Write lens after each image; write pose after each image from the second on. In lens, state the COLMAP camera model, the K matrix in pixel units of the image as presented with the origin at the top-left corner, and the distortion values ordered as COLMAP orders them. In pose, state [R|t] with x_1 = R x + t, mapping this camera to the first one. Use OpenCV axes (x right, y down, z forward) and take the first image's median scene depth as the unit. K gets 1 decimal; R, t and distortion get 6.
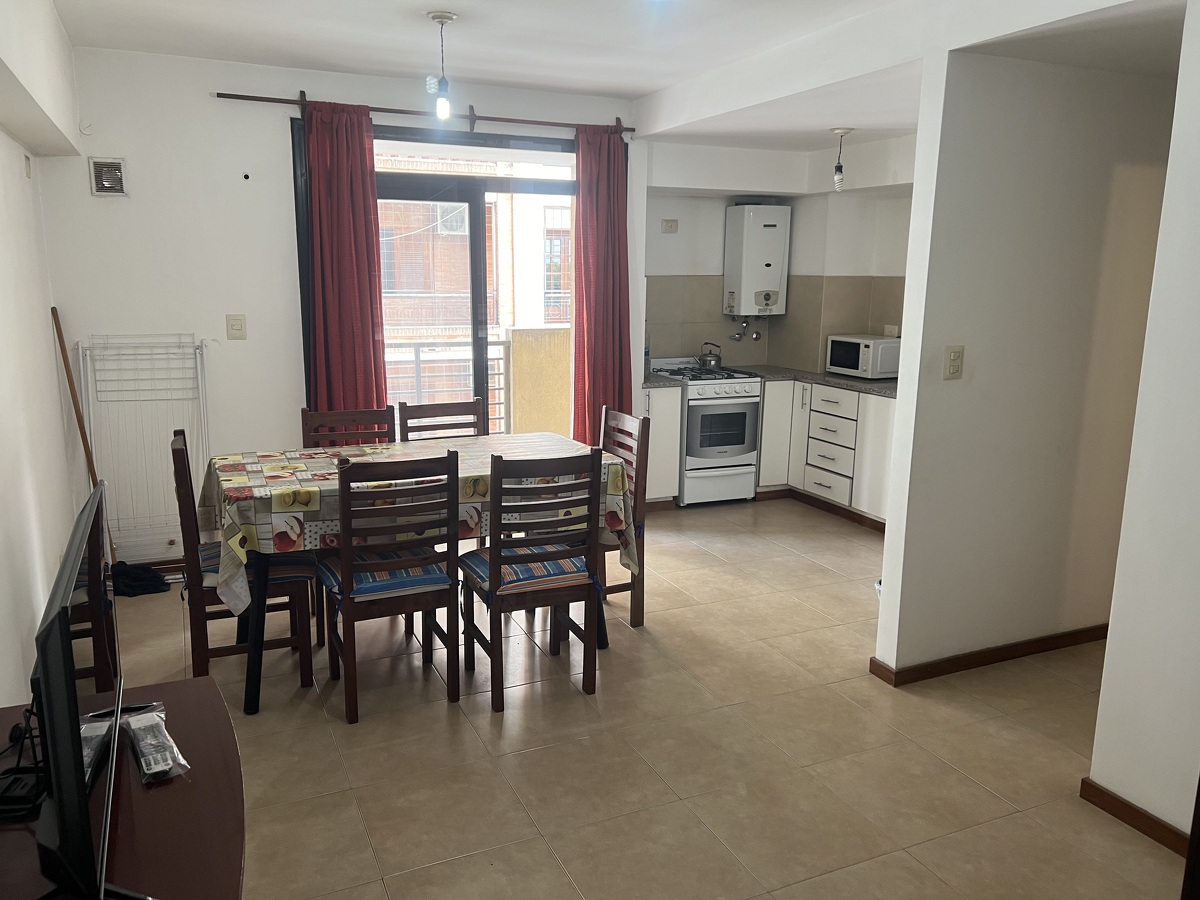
lens RADIAL K [[909.2, 0, 591.6], [0, 909.2, 445.9], [0, 0, 1]] dist [0.077507, -0.004458]
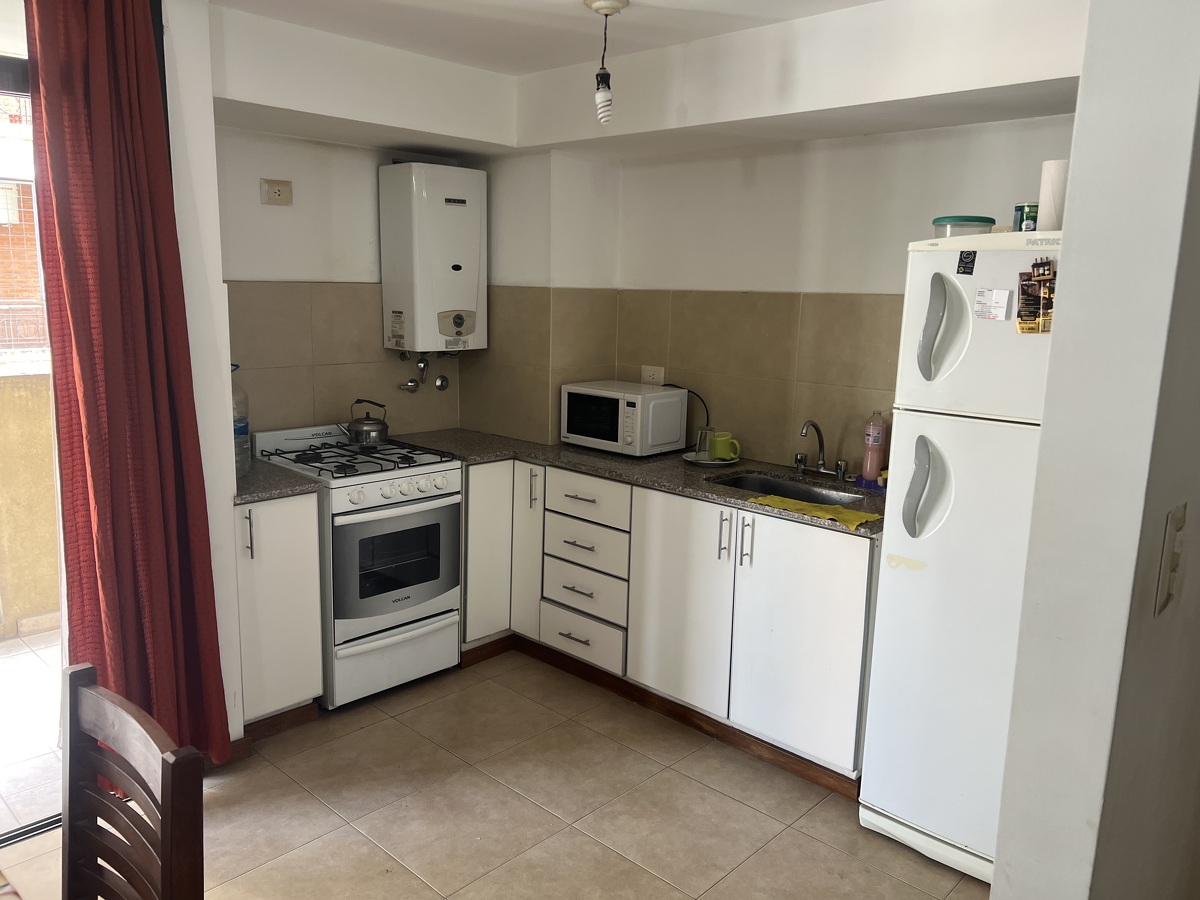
lens RADIAL K [[909.2, 0, 592.6], [0, 909.2, 454.3], [0, 0, 1]] dist [0.077507, -0.004458]
pose [[0.926607, -0.056825, 0.371713, 0.048104], [0.057995, 0.998285, 0.008042, -0.077997], [-0.371533, 0.014106, 0.928313, 0.427992]]
